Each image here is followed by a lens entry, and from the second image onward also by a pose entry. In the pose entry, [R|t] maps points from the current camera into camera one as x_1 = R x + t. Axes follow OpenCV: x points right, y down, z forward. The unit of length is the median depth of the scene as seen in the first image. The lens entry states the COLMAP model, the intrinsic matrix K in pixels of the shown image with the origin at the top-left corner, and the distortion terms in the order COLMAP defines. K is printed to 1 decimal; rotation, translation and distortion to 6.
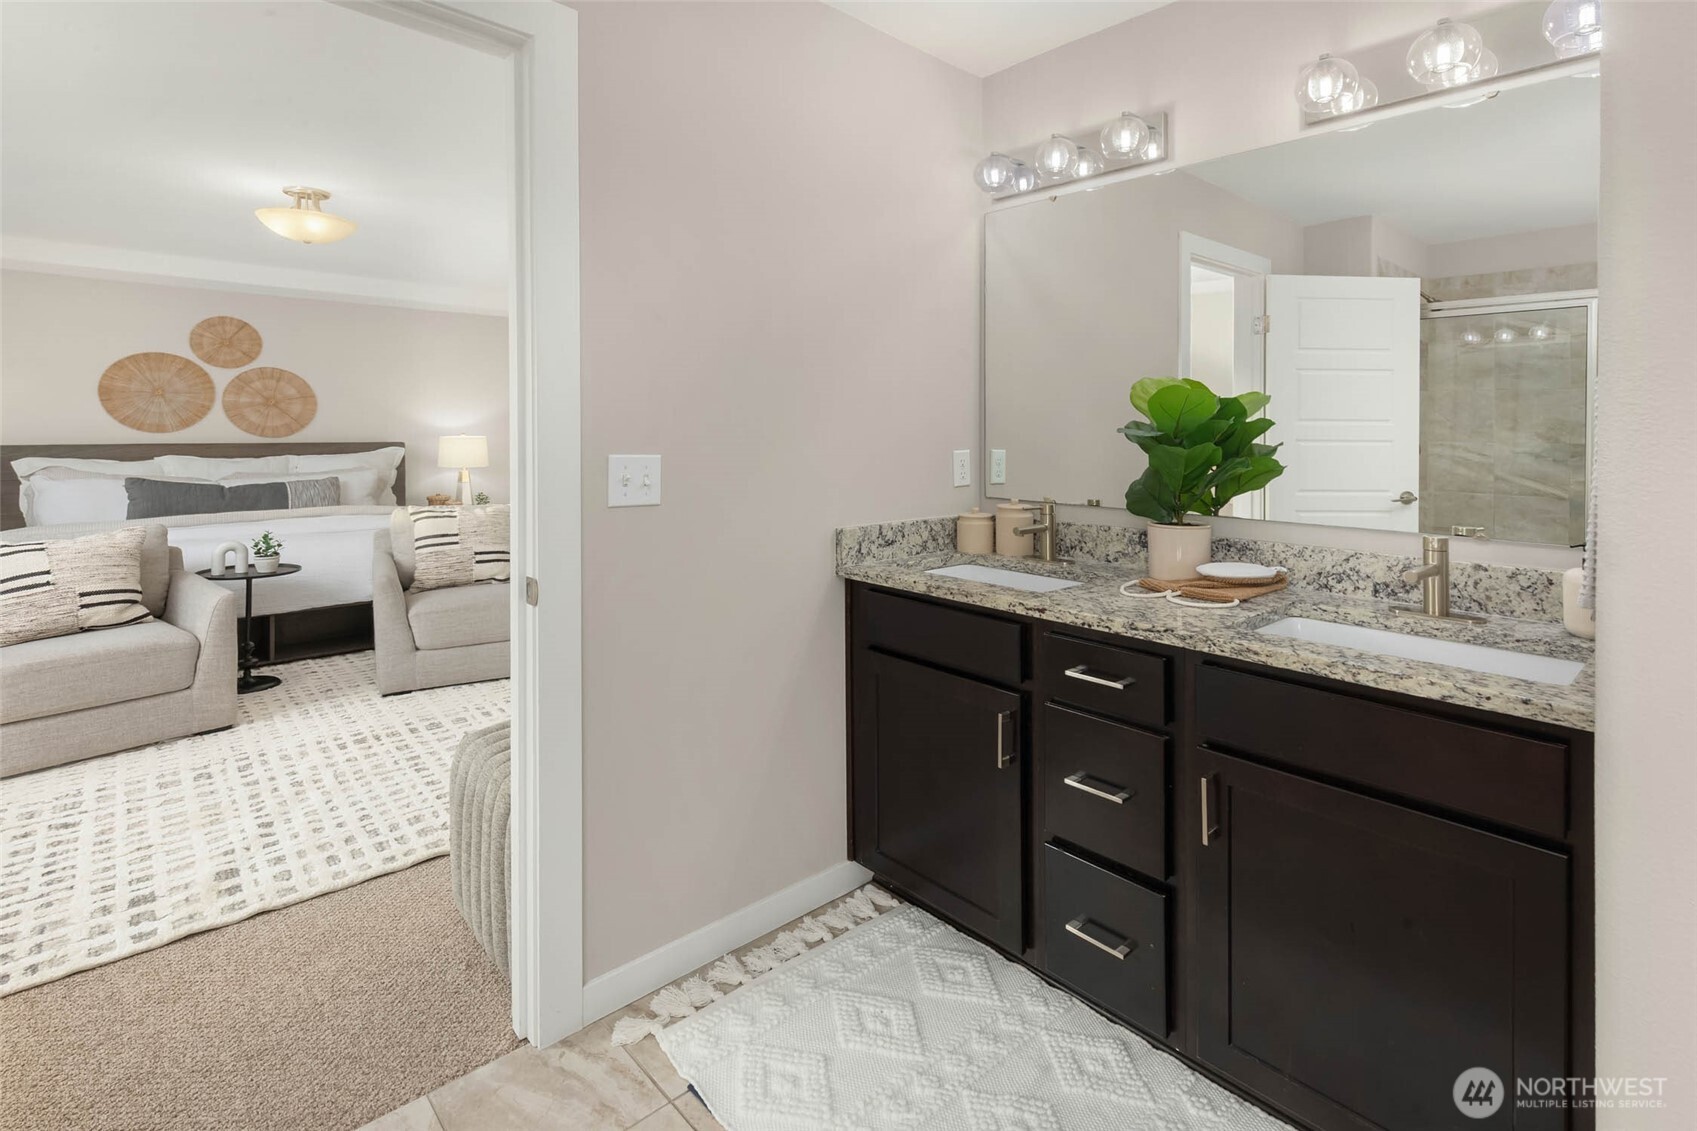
lens RADIAL K [[818.7, 0, 848.5], [0, 818.7, 565.5], [0, 0, 1]] dist [-0.000177, -0.000206]
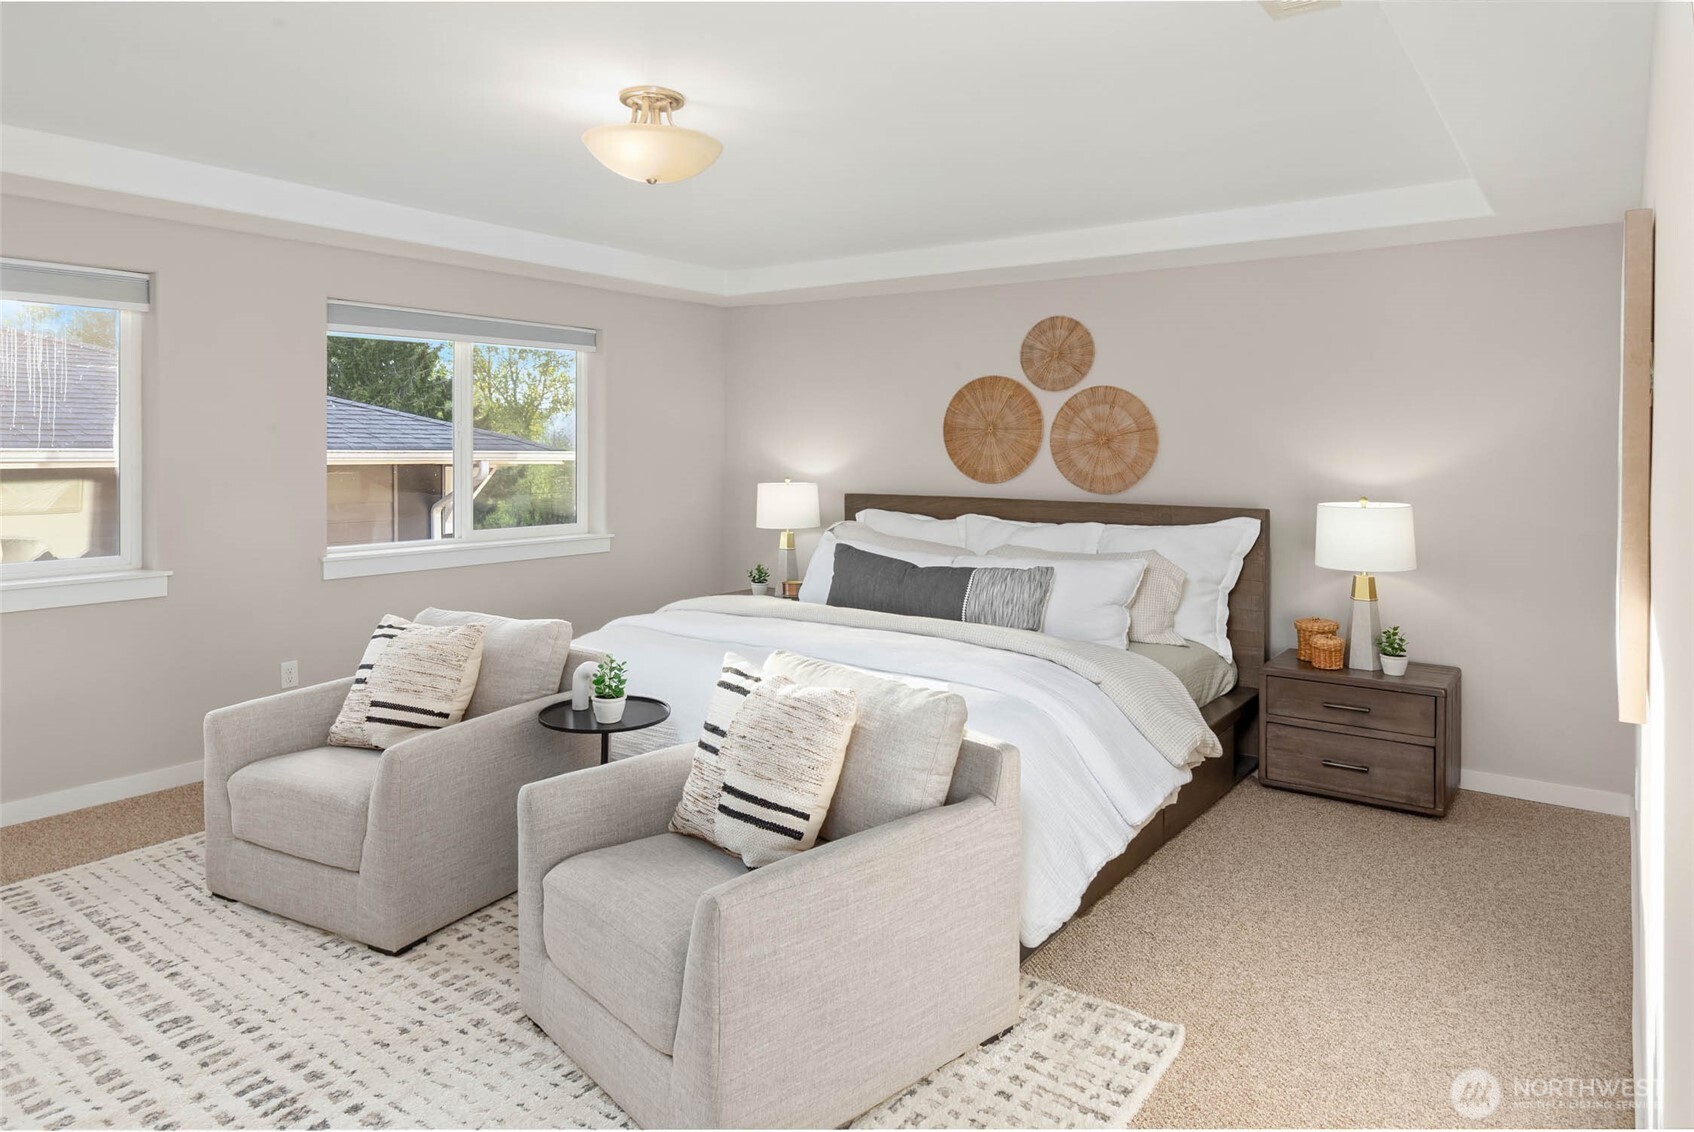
lens RADIAL K [[1093.1, 0, 850.5], [0, 1093.1, 521.5], [0, 0, 1]] dist [0.001319, 0.000176]
pose [[0.230656, 0.059815, -0.971195, 0.084431], [-0.165790, 0.985930, 0.021348, -0.127014], [0.958807, 0.156090, 0.237327, 0.644257]]
